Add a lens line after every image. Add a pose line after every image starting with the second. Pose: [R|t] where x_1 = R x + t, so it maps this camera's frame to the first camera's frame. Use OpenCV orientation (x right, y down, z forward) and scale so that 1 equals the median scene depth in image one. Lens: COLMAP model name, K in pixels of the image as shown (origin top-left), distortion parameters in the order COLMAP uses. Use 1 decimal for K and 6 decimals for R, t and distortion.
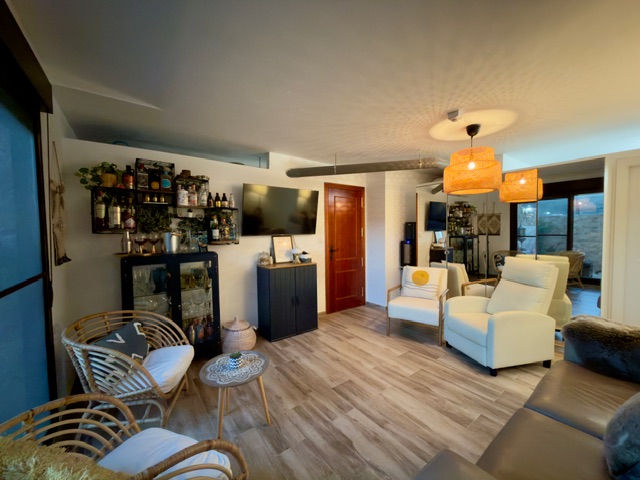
lens RADIAL K [[253.9, 0, 320.8], [0, 253.9, 241.6], [0, 0, 1]] dist [0.000082, 0.000073]
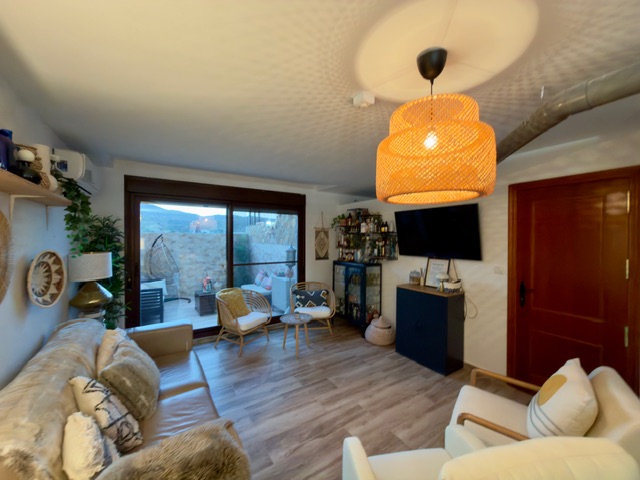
lens RADIAL K [[253.9, 0, 320.0], [0, 253.9, 240.7], [0, 0, 1]] dist [0.000082, 0.000073]
pose [[-0.068899, 0.022899, -0.997361, 1.150233], [-0.045430, 0.998627, 0.026066, -0.129536], [0.996589, 0.047106, -0.067764, 0.896742]]
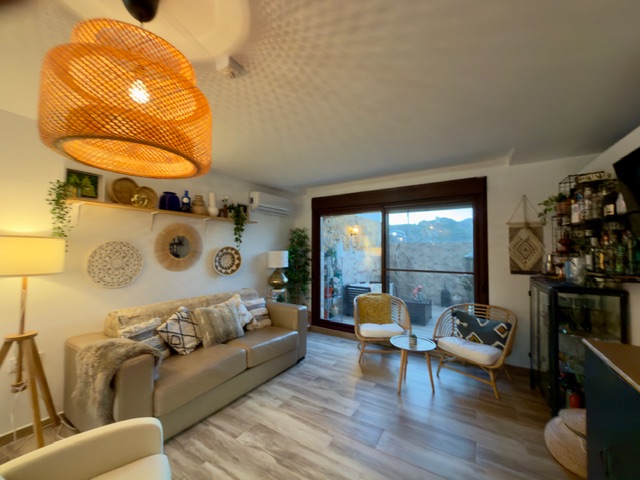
lens RADIAL K [[253.9, 0, 321.2], [0, 253.9, 240.4], [0, 0, 1]] dist [0.000082, 0.000073]
pose [[-0.932460, -0.004875, -0.361239, 0.512258], [-0.007608, 0.999952, 0.006144, -0.091938], [0.361192, 0.008478, -0.932453, 1.546344]]
